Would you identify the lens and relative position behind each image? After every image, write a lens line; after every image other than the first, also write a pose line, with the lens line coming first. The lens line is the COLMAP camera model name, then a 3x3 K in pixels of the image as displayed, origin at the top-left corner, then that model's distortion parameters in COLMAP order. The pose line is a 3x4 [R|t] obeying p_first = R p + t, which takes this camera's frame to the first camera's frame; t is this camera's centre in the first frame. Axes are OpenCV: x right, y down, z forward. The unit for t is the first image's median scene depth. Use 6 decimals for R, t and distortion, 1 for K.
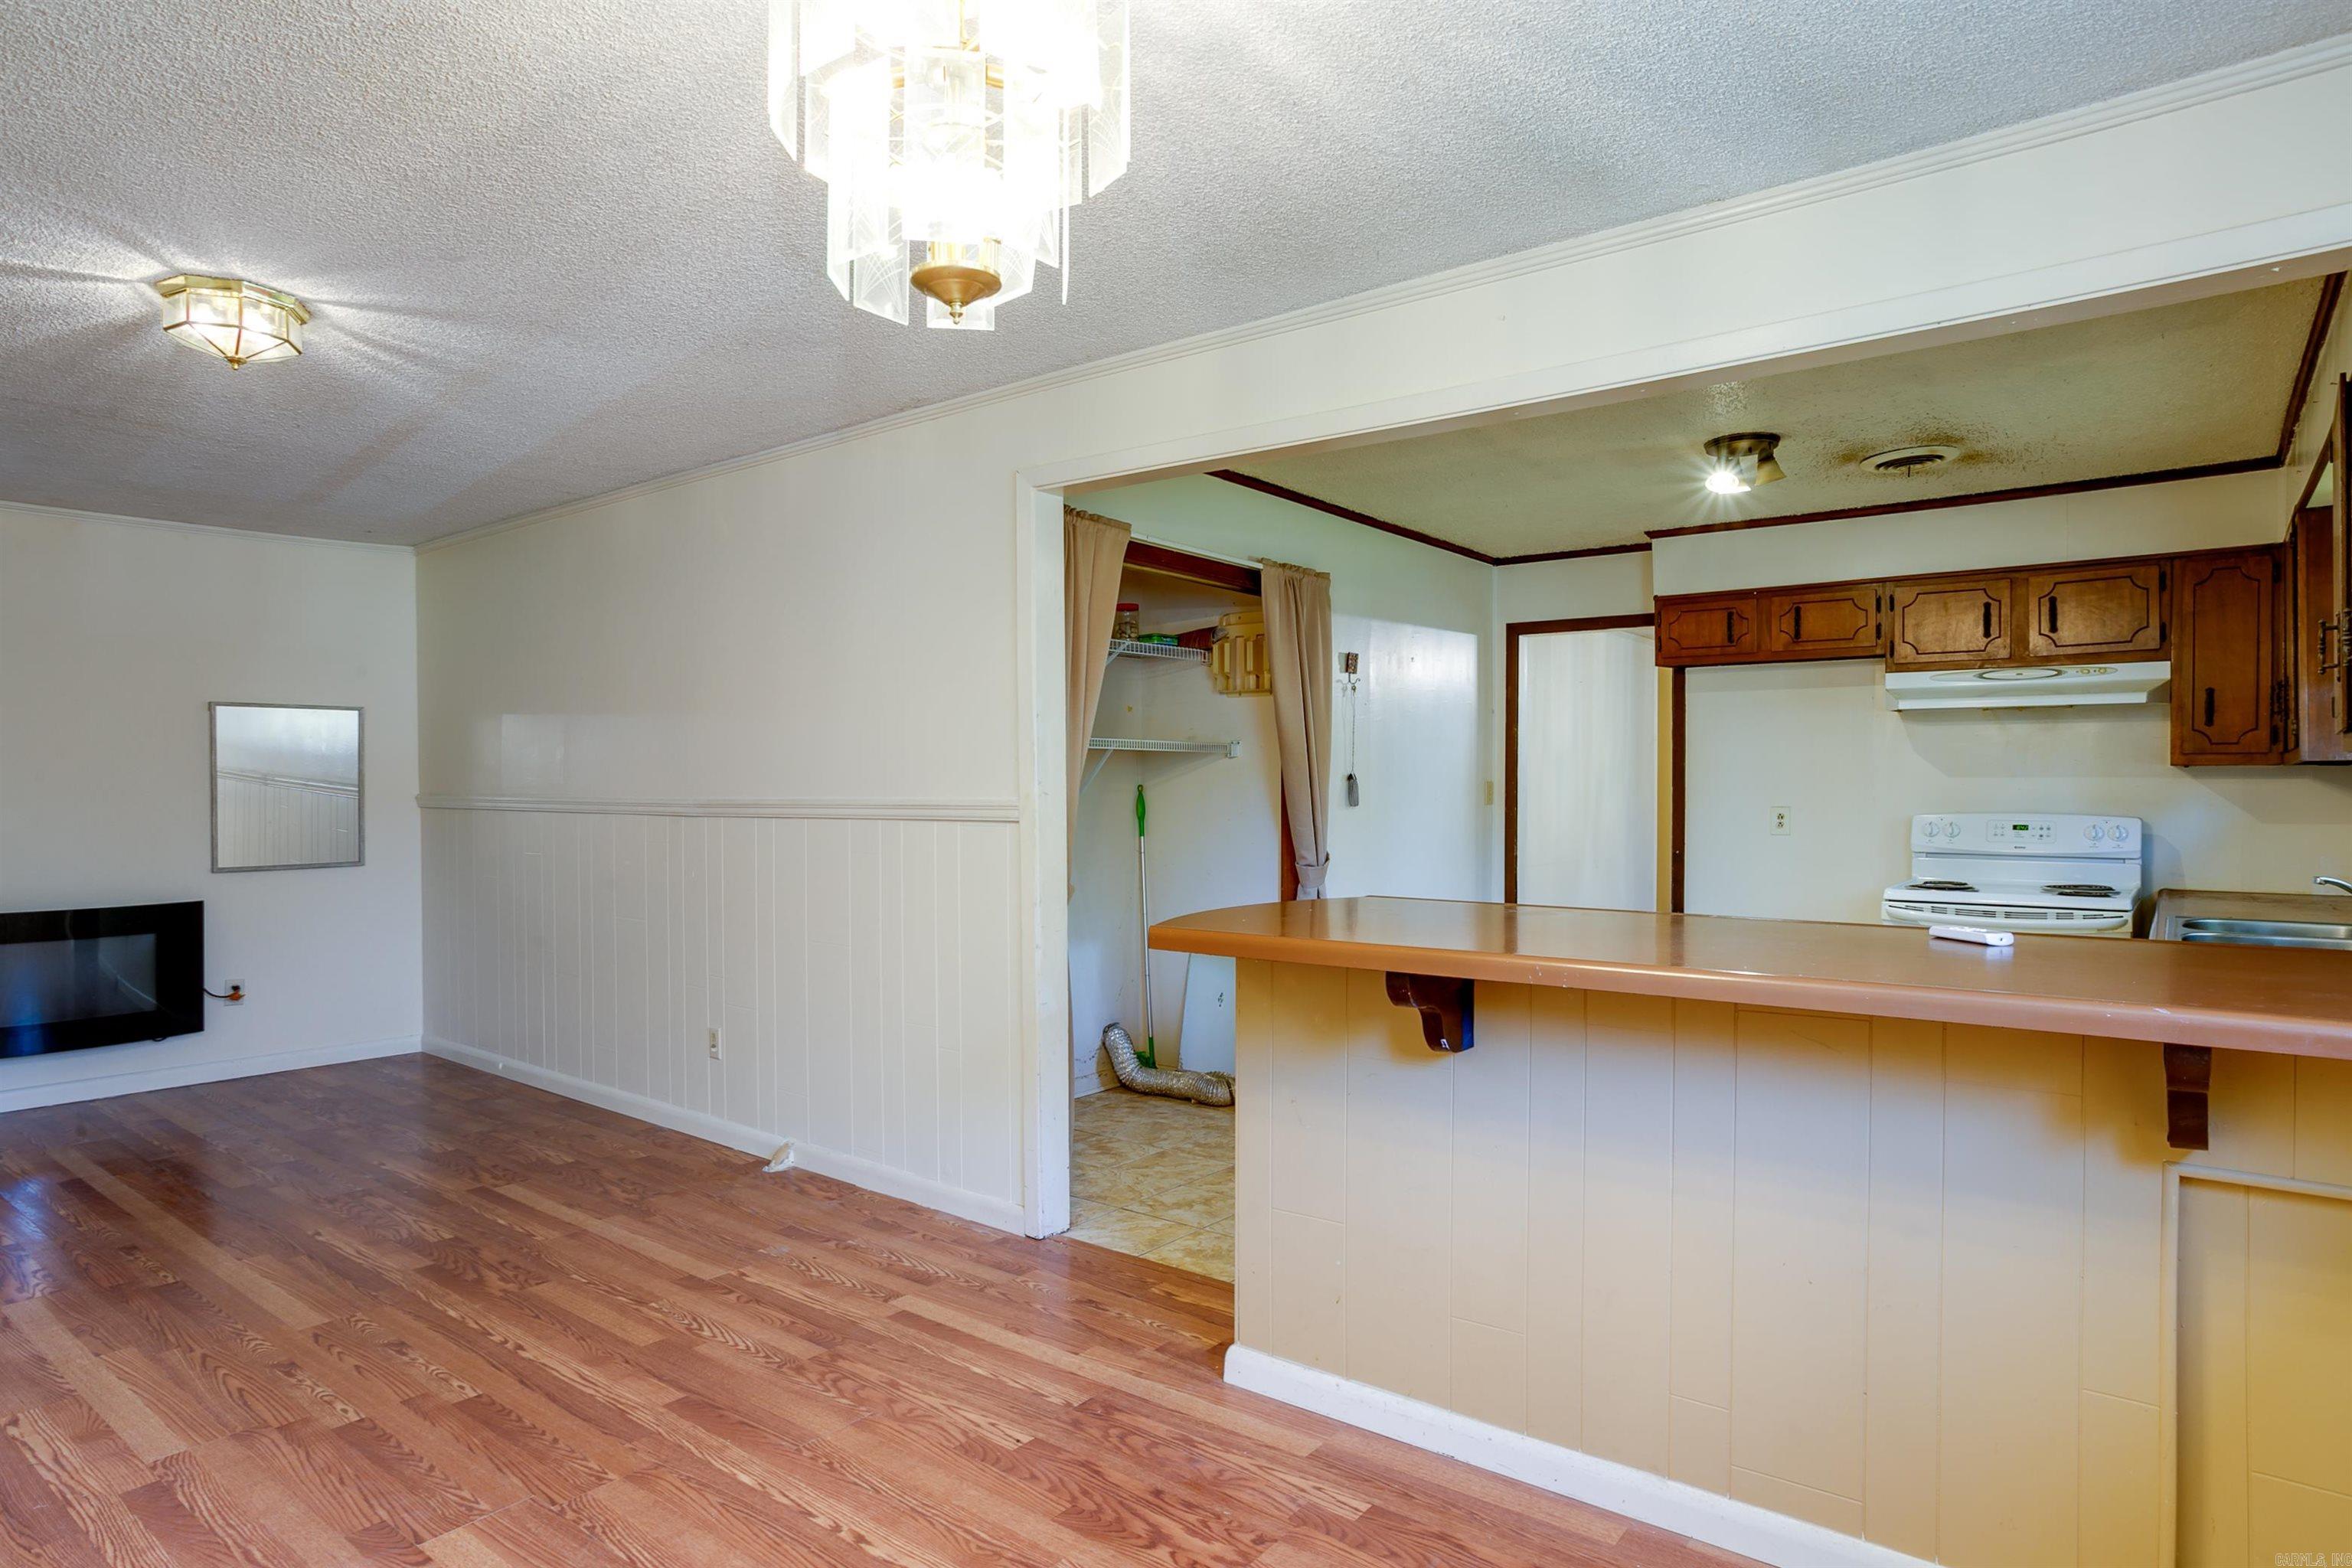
lens RADIAL K [[1269.0, 0, 1196.9], [0, 1269.0, 801.4], [0, 0, 1]] dist [-0.044831, 0.021353]
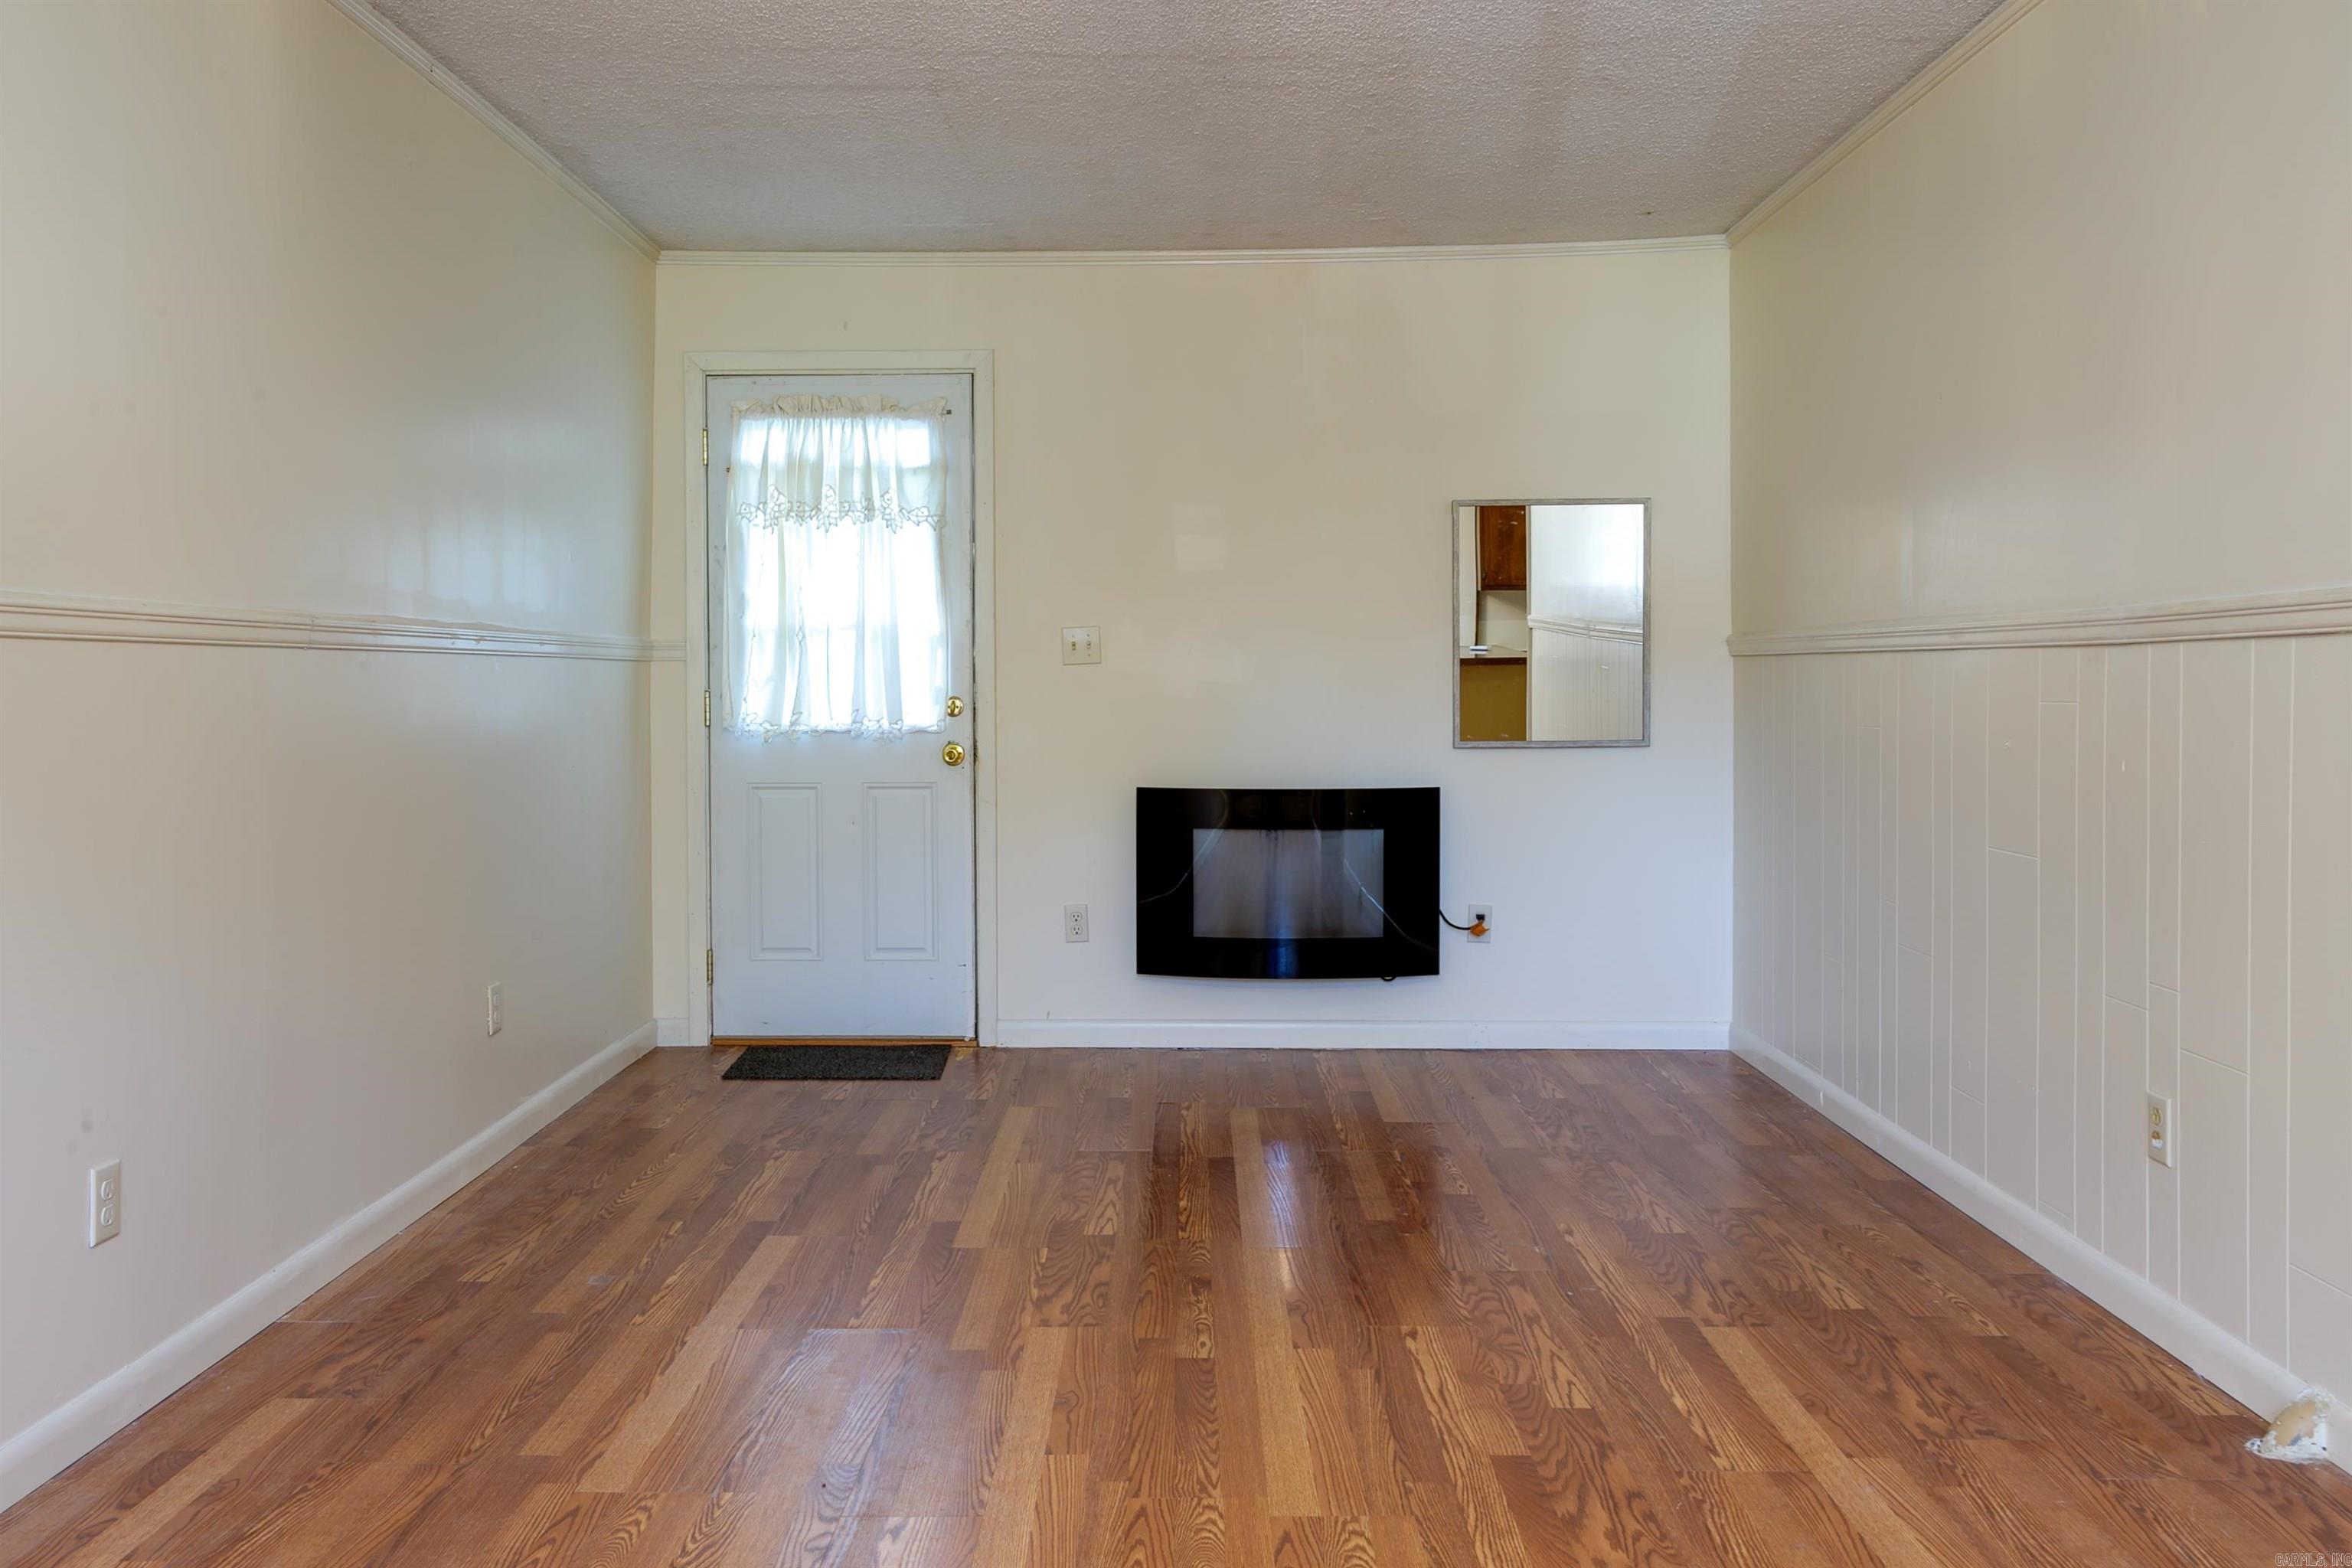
lens RADIAL K [[1891.7, 0, 1189.5], [0, 1891.7, 741.6], [0, 0, 1]] dist [-0.027918, 0.052475]
pose [[0.599792, 0.024393, -0.799784, -0.047485], [-0.008301, 0.999671, 0.024264, 0.036812], [0.800113, -0.007914, 0.599797, 0.314224]]
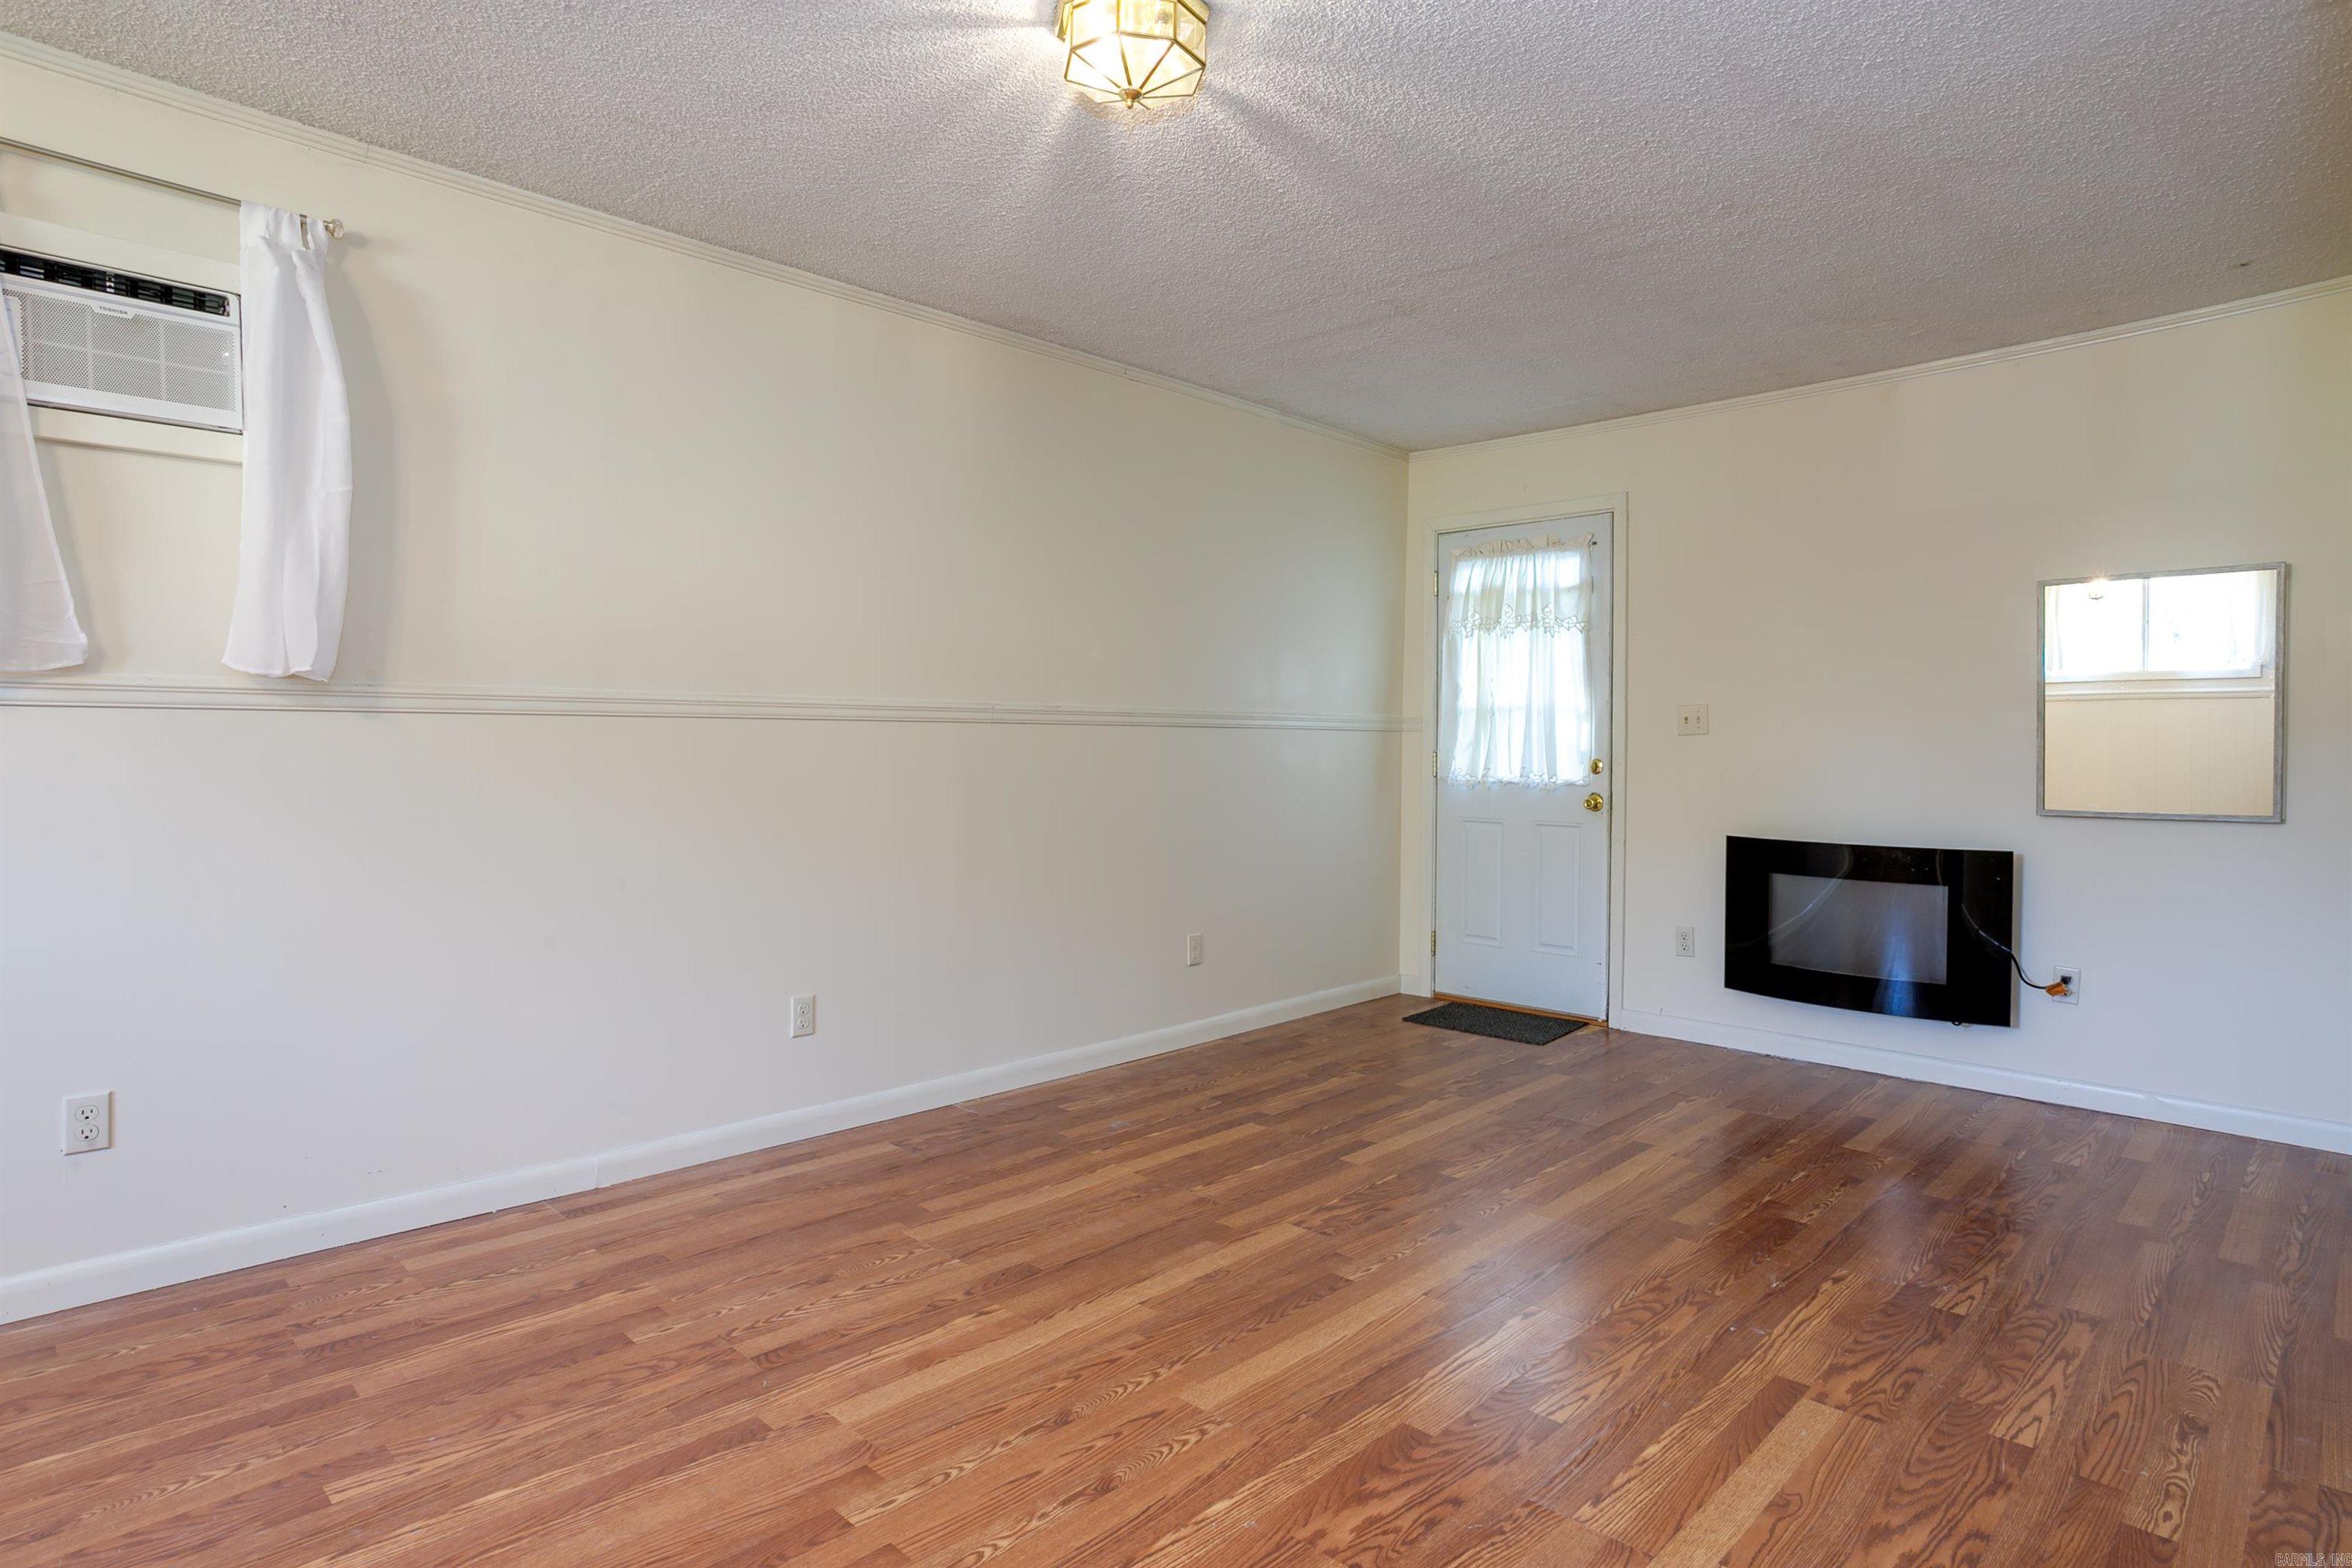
lens RADIAL K [[1269.0, 0, 1183.4], [0, 1269.0, 775.3], [0, 0, 1]] dist [-0.044831, 0.021353]
pose [[-0.118772, 0.023644, -0.992640, -0.005341], [-0.021086, 0.999431, 0.026329, 0.031435], [0.992698, 0.024058, -0.118206, 0.736675]]
